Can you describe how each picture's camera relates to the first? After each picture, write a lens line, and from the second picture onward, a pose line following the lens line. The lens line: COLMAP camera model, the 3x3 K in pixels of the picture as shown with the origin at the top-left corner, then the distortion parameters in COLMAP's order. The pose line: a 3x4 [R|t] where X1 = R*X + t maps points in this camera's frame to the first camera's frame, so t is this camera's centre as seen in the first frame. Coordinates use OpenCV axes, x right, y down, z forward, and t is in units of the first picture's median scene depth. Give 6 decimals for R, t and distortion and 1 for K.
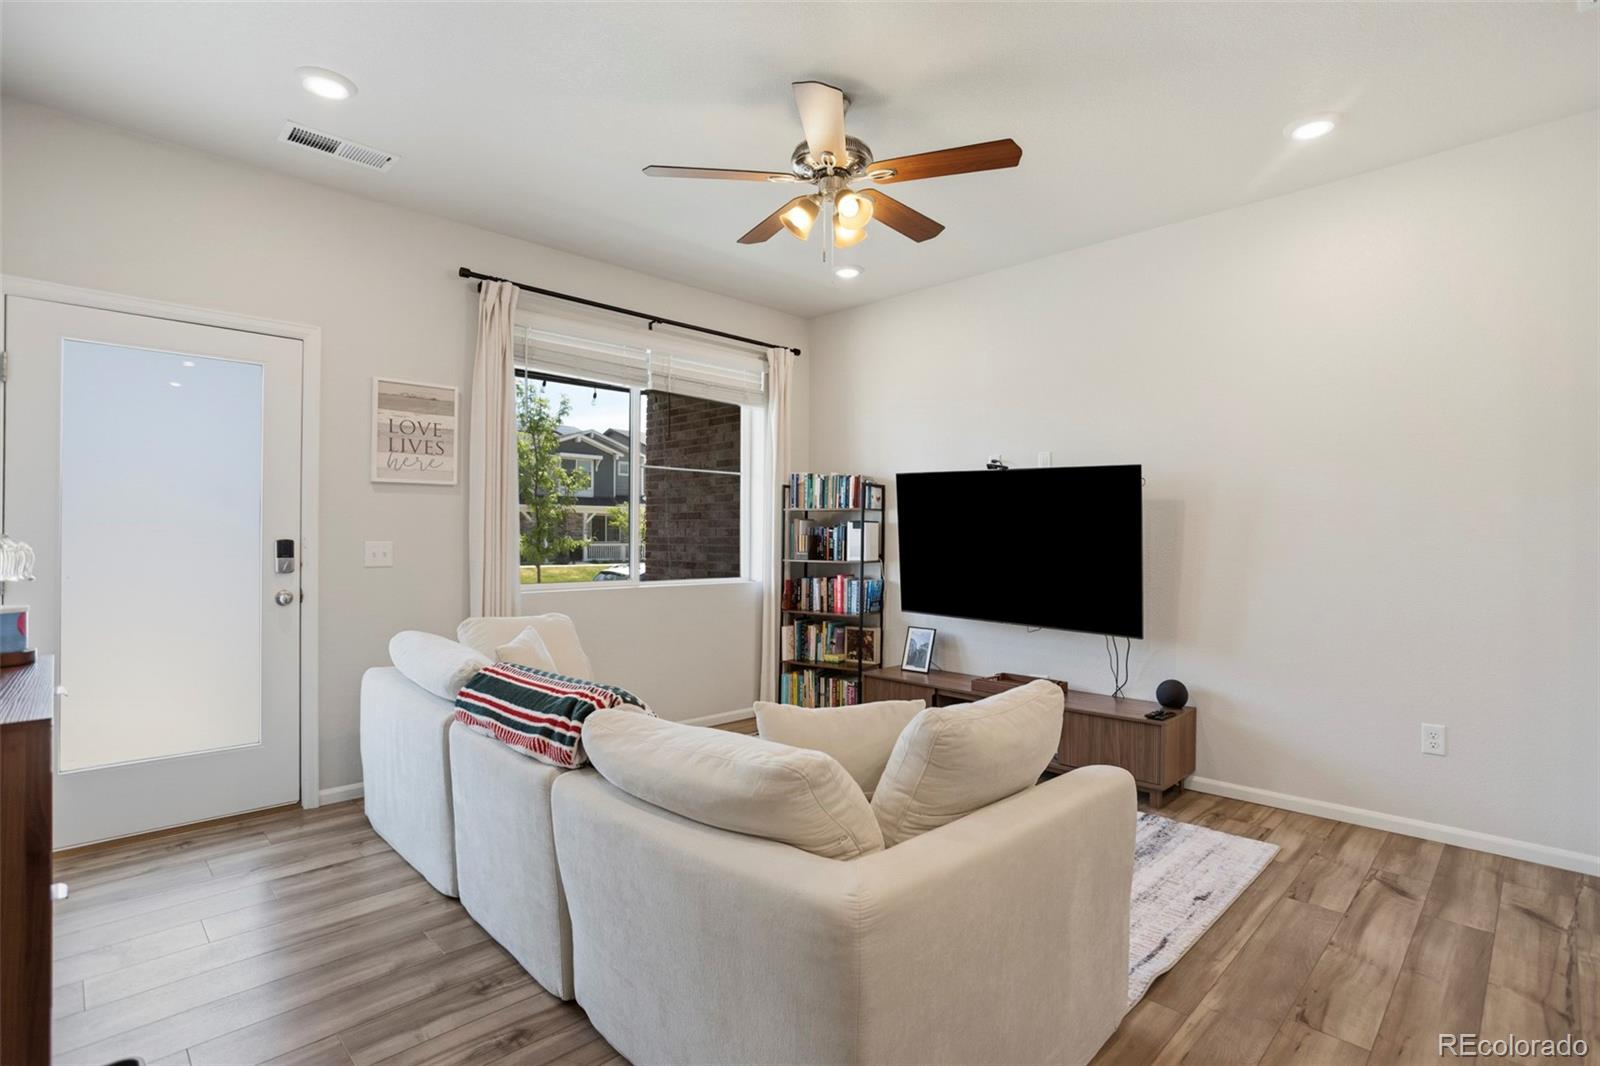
lens RADIAL K [[788.7, 0, 816.2], [0, 788.7, 538.5], [0, 0, 1]] dist [-0.050961, 0.019009]
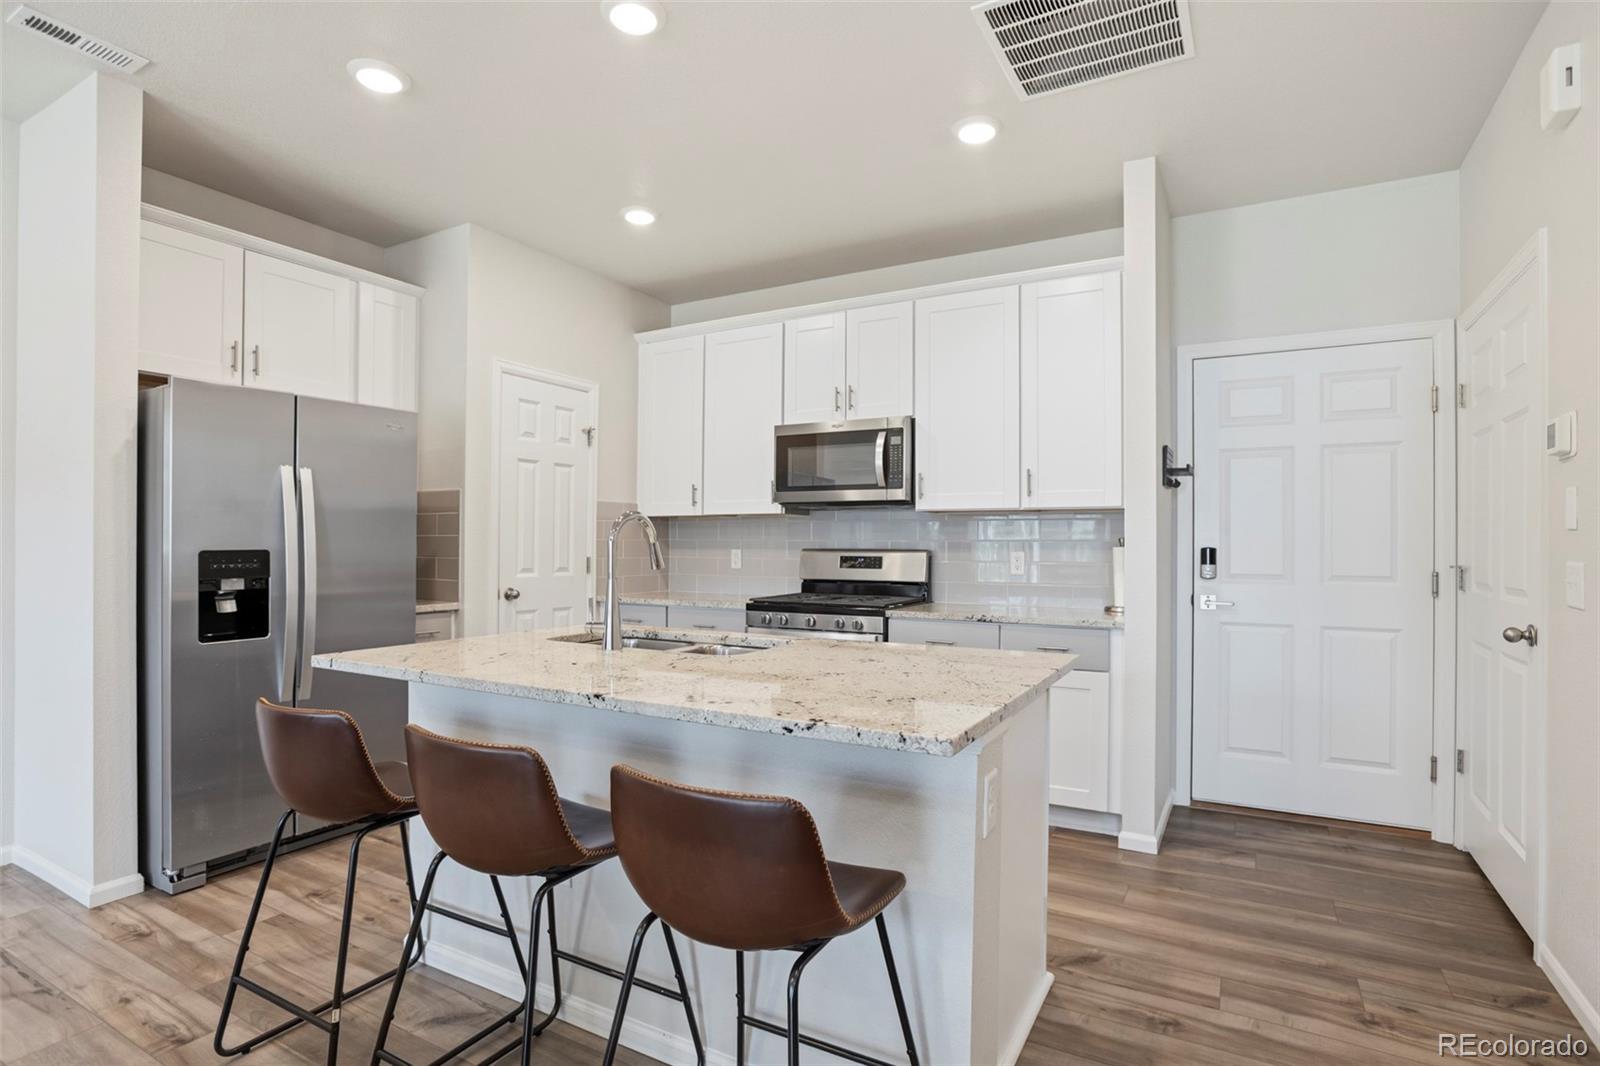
lens RADIAL K [[788.7, 0, 821.5], [0, 788.7, 540.5], [0, 0, 1]] dist [-0.050961, 0.019009]
pose [[-0.283842, -0.001058, 0.958870, -0.166590], [-0.003759, 0.999993, -0.000009, 0.000550], [-0.958864, -0.003607, -0.283844, 0.135092]]
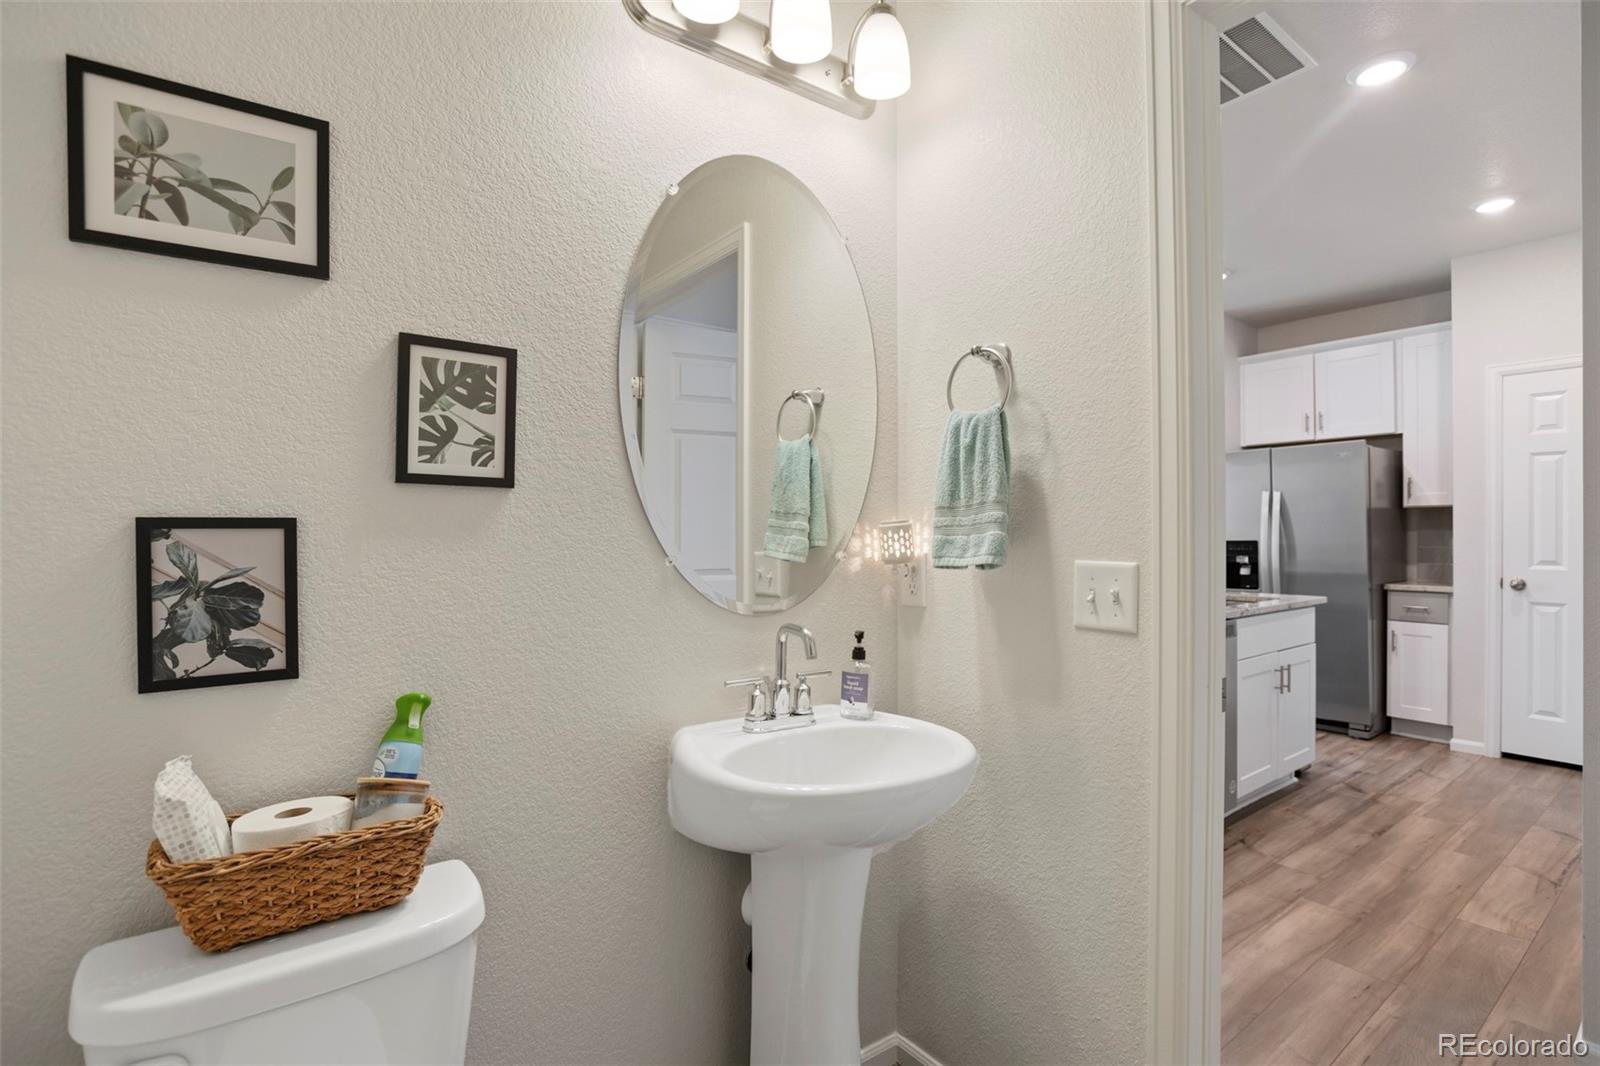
lens RADIAL K [[788.7, 0, 793.4], [0, 788.7, 535.3], [0, 0, 1]] dist [-0.050961, 0.019009]
pose [[0.991497, -0.007036, -0.129939, 0.086683], [0.006753, 0.999974, -0.002620, 0.000943], [0.129954, 0.001720, 0.991518, -0.956578]]
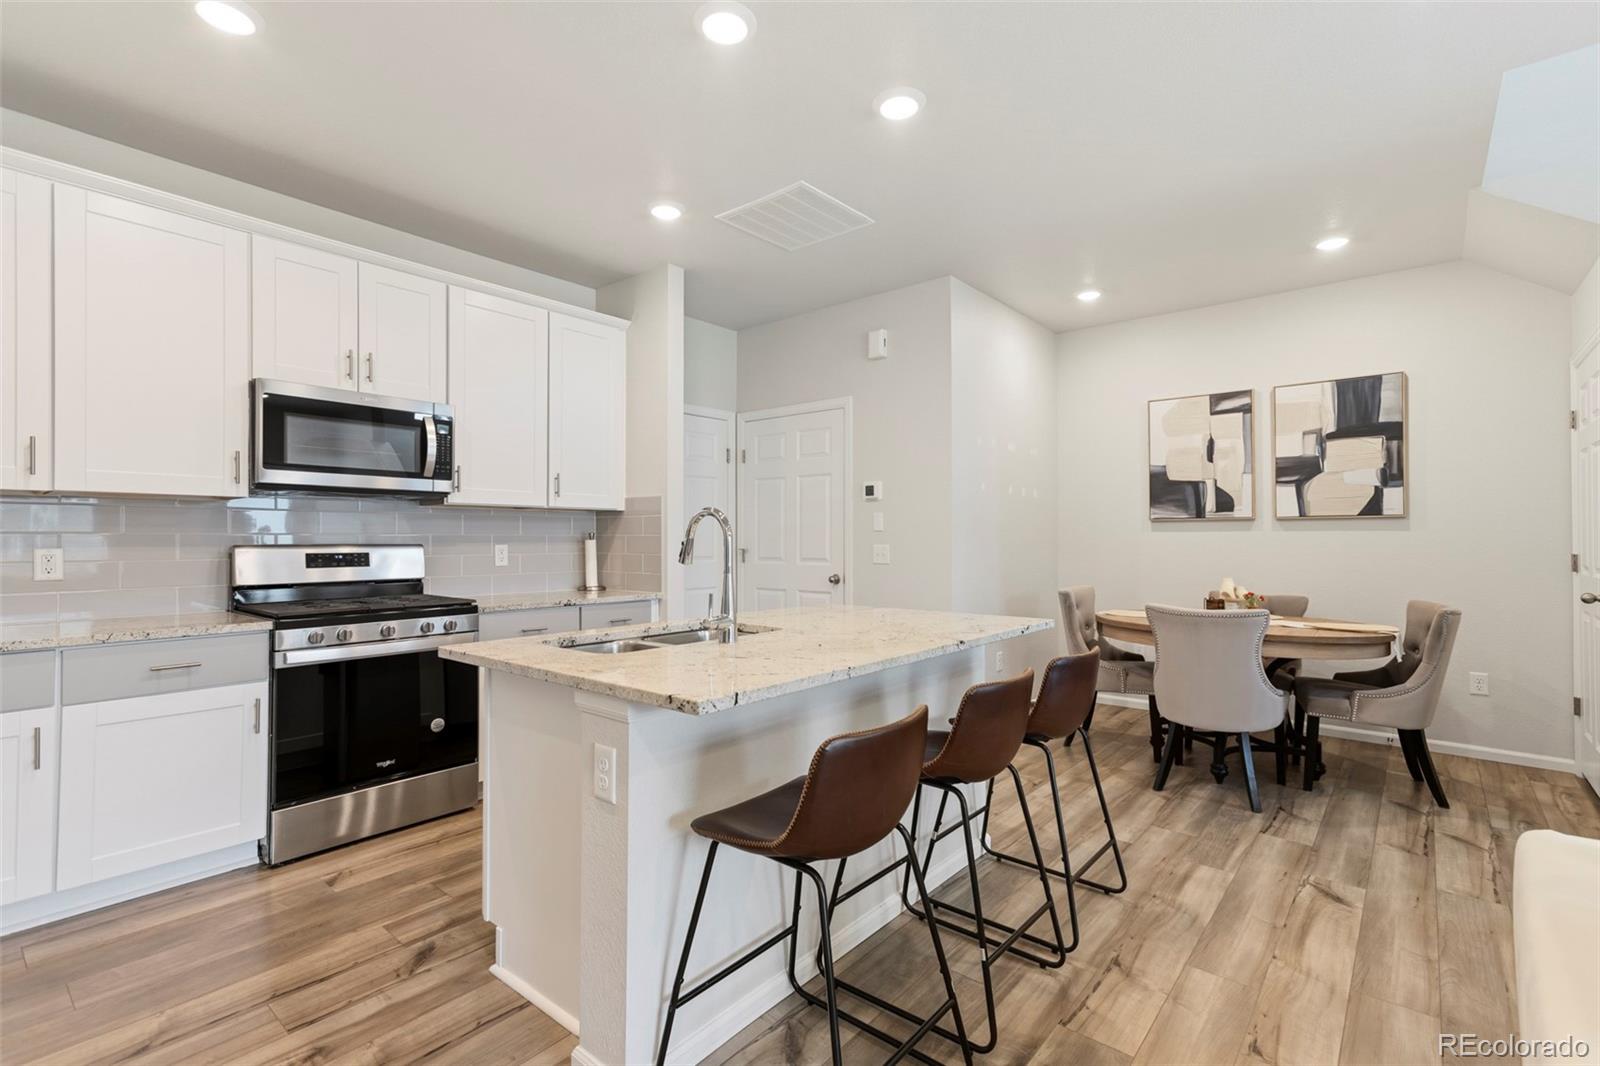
lens RADIAL K [[737.8, 0, 810.0], [0, 737.8, 529.2], [0, 0, 1]] dist [0.021323, 0.001490]
pose [[-0.995286, -0.005284, -0.096844, 0.424450], [-0.004319, 0.999939, -0.010167, 0.000994], [0.096892, -0.009701, -0.995248, 0.699681]]
